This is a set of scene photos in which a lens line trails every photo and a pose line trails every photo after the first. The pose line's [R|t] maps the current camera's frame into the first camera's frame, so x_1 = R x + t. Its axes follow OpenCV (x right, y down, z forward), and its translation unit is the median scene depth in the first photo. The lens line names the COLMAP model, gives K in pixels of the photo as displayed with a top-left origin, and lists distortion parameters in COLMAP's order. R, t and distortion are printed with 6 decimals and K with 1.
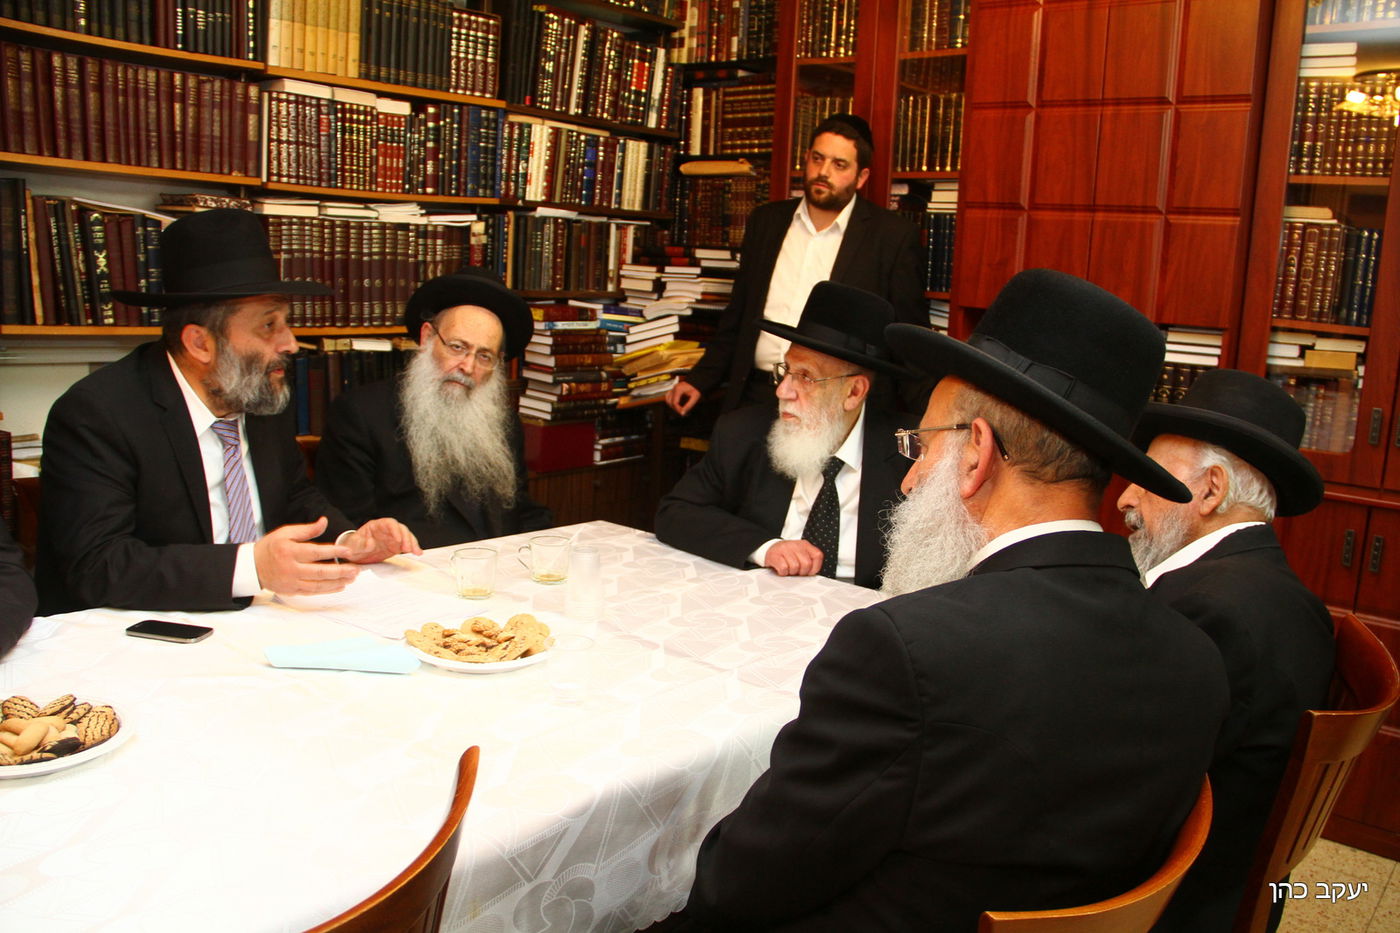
lens RADIAL K [[1163.6, 0, 718.5], [0, 1163.6, 478.5], [0, 0, 1]] dist [-0.177571, 0.139976]
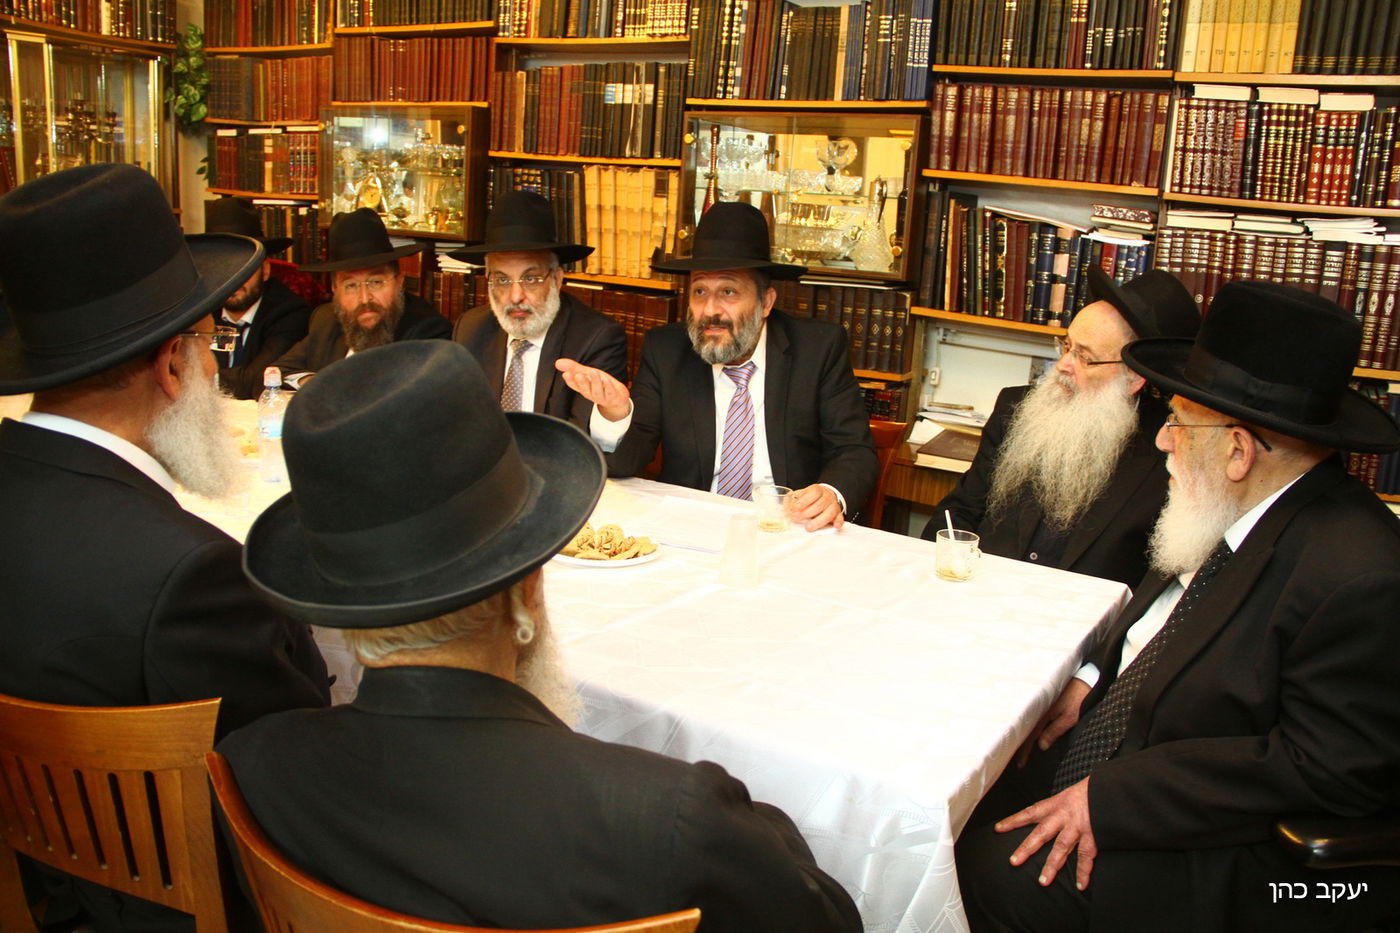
lens RADIAL K [[1163.6, 0, 718.5], [0, 1163.6, 478.5], [0, 0, 1]] dist [-0.177571, 0.139976]
pose [[0.156577, 0.169995, -0.972926, 0.464193], [-0.244425, 0.961104, 0.128593, -0.049412], [0.956943, 0.217673, 0.192038, 0.436531]]
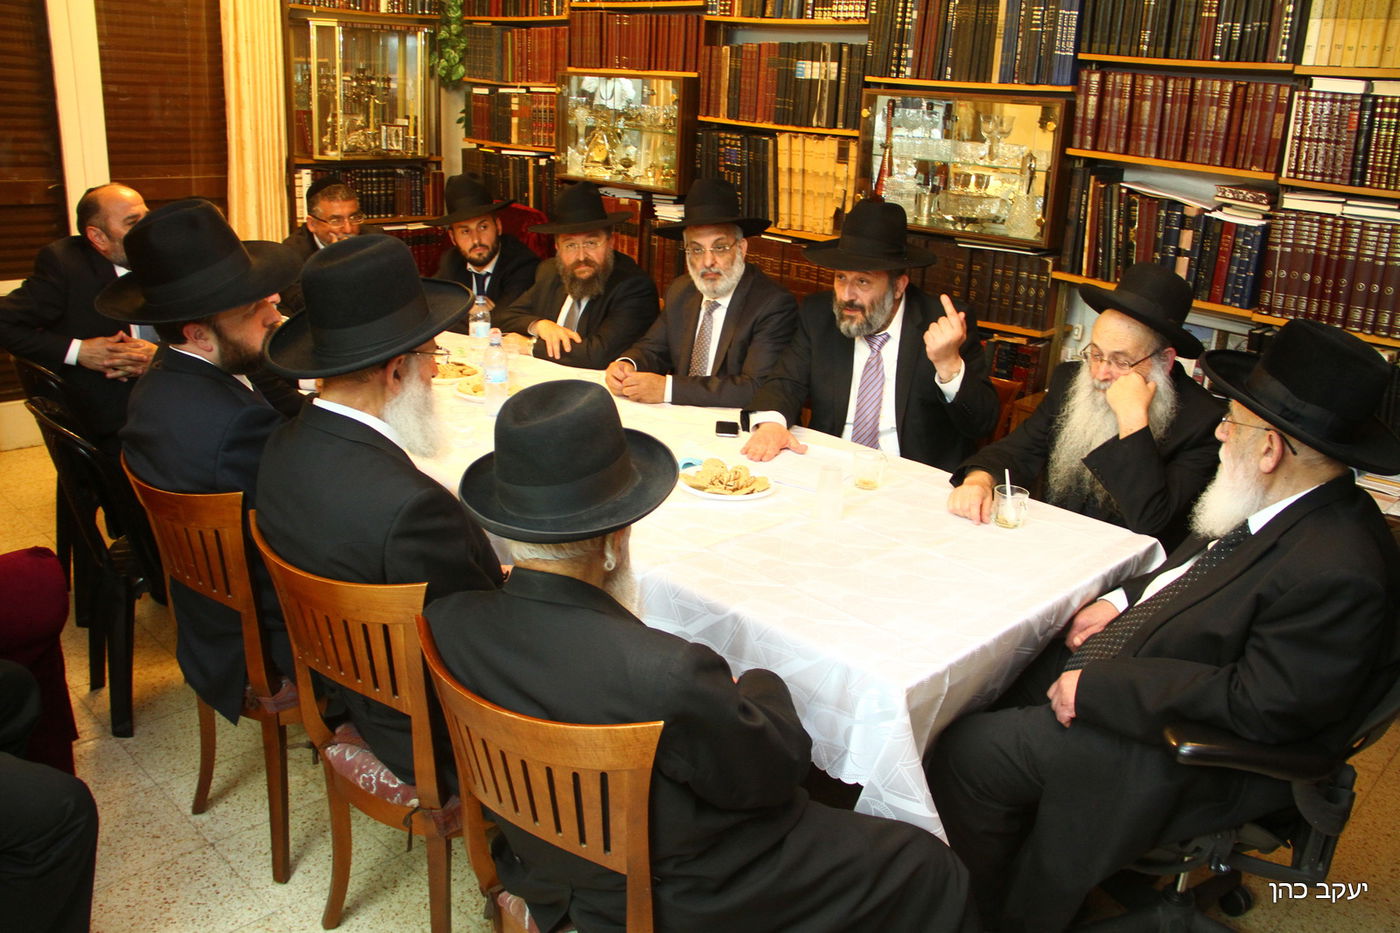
lens RADIAL K [[1176.0, 0, 700.0], [0, 1176.0, 466.5], [0, 0, 1]] dist [-0.181611, 0.142133]
pose [[-0.079223, 0.244747, -0.966345, 0.639440], [-0.243123, 0.935375, 0.256835, -0.130073], [0.966755, 0.255288, -0.014599, 0.489660]]
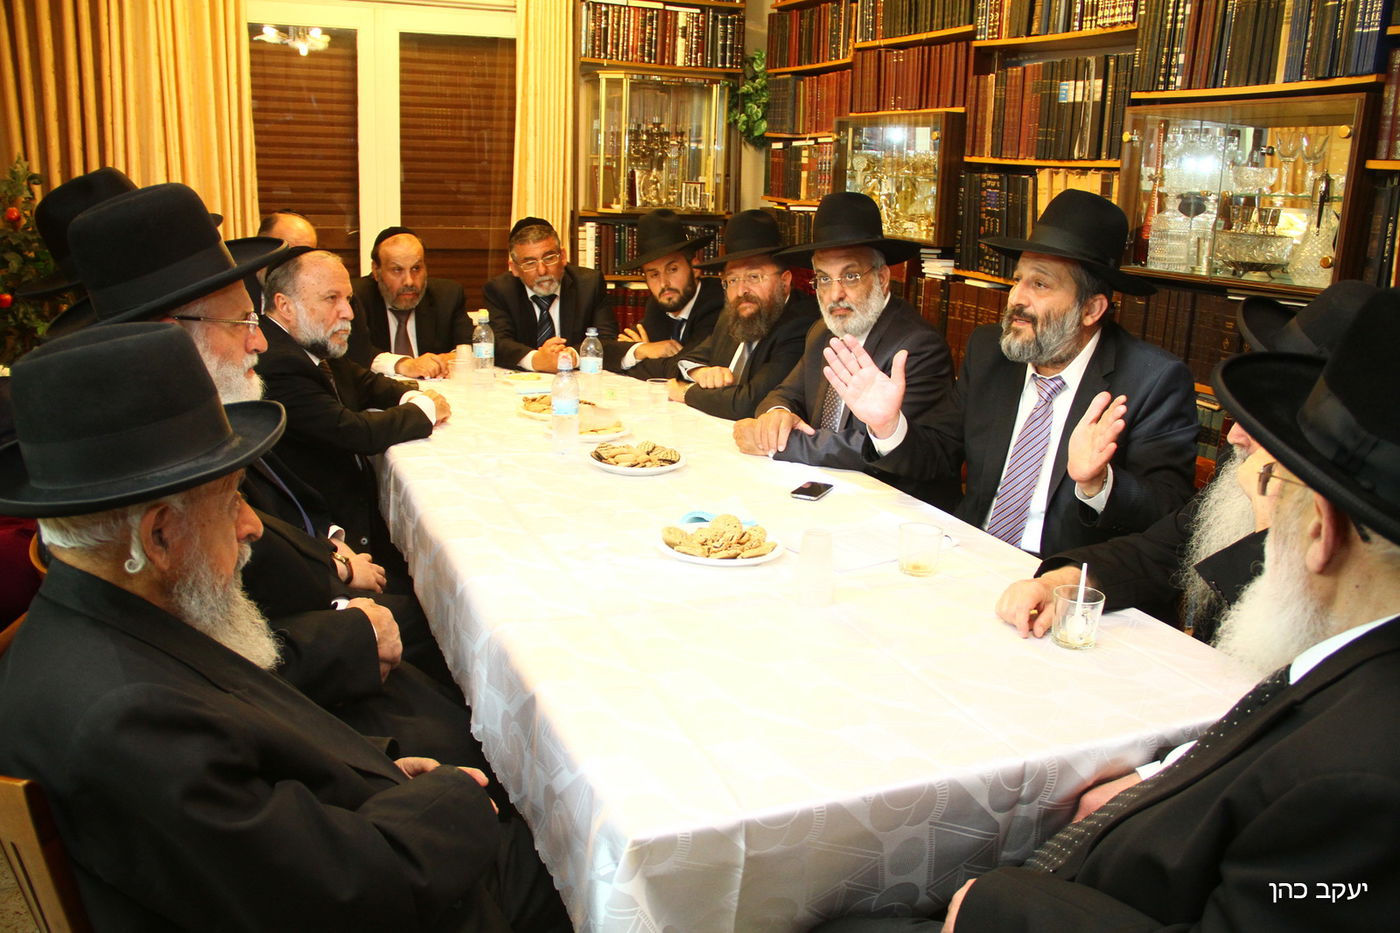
lens RADIAL K [[1163.6, 0, 718.5], [0, 1163.6, 478.5], [0, 0, 1]] dist [-0.177571, 0.139976]
pose [[-0.457729, 0.147287, -0.876807, 0.408552], [-0.225333, 0.934767, 0.274656, -0.121342], [0.860064, 0.323292, -0.394681, 0.714280]]
